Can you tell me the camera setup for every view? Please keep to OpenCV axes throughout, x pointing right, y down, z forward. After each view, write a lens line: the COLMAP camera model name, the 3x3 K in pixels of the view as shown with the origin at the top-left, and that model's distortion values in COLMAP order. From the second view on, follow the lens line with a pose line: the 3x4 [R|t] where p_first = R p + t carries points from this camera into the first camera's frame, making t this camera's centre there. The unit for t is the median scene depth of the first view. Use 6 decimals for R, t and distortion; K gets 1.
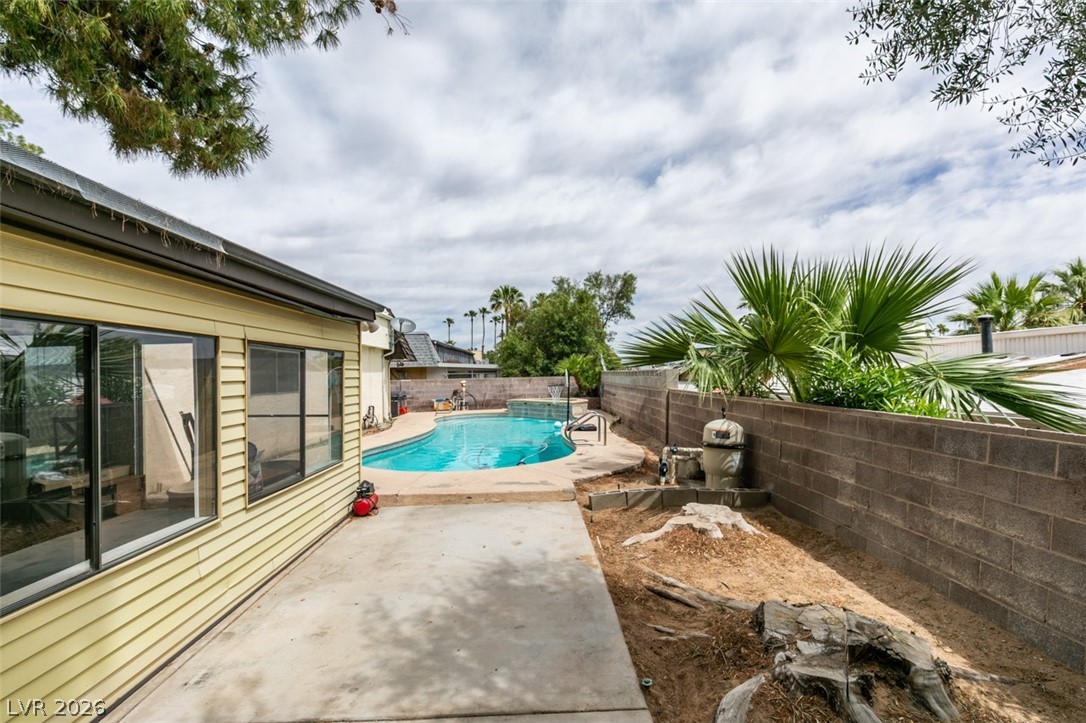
lens RADIAL K [[484.5, 0, 543.0], [0, 484.5, 364.5], [0, 0, 1]] dist [0.001325, 0.000102]
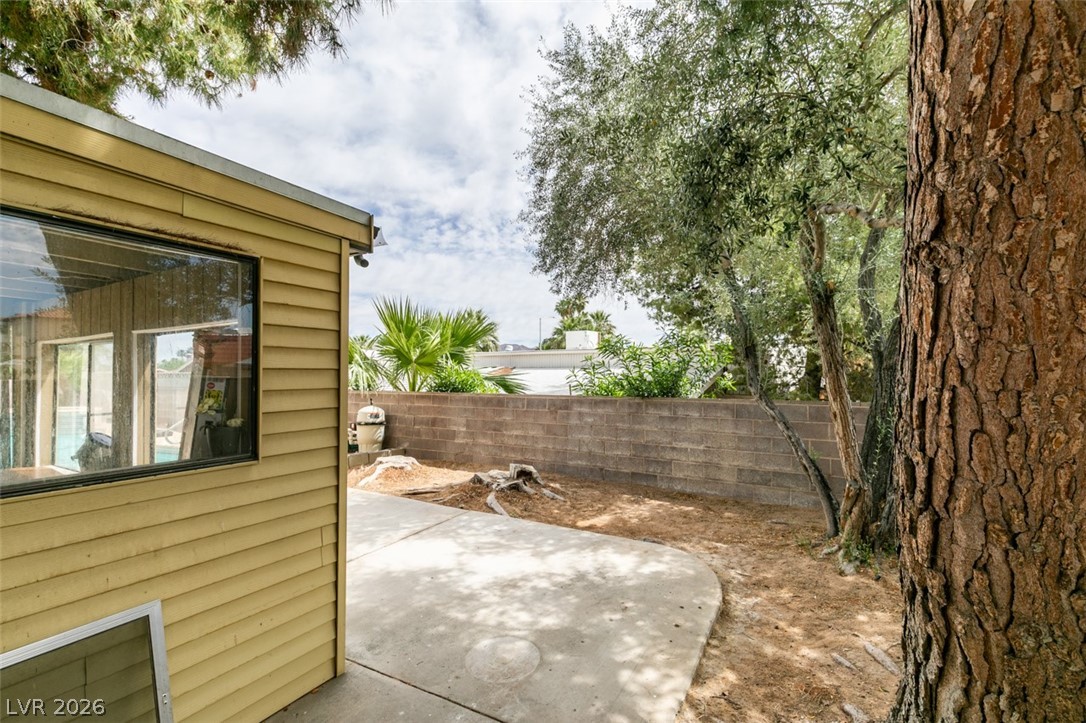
lens RADIAL K [[484.5, 0, 544.6], [0, 484.5, 369.9], [0, 0, 1]] dist [0.001325, 0.000102]
pose [[0.514967, 0.018347, 0.857014, -0.886459], [-0.017649, 0.999786, -0.010799, 0.015702], [-0.857028, -0.009565, 0.515180, -0.292184]]
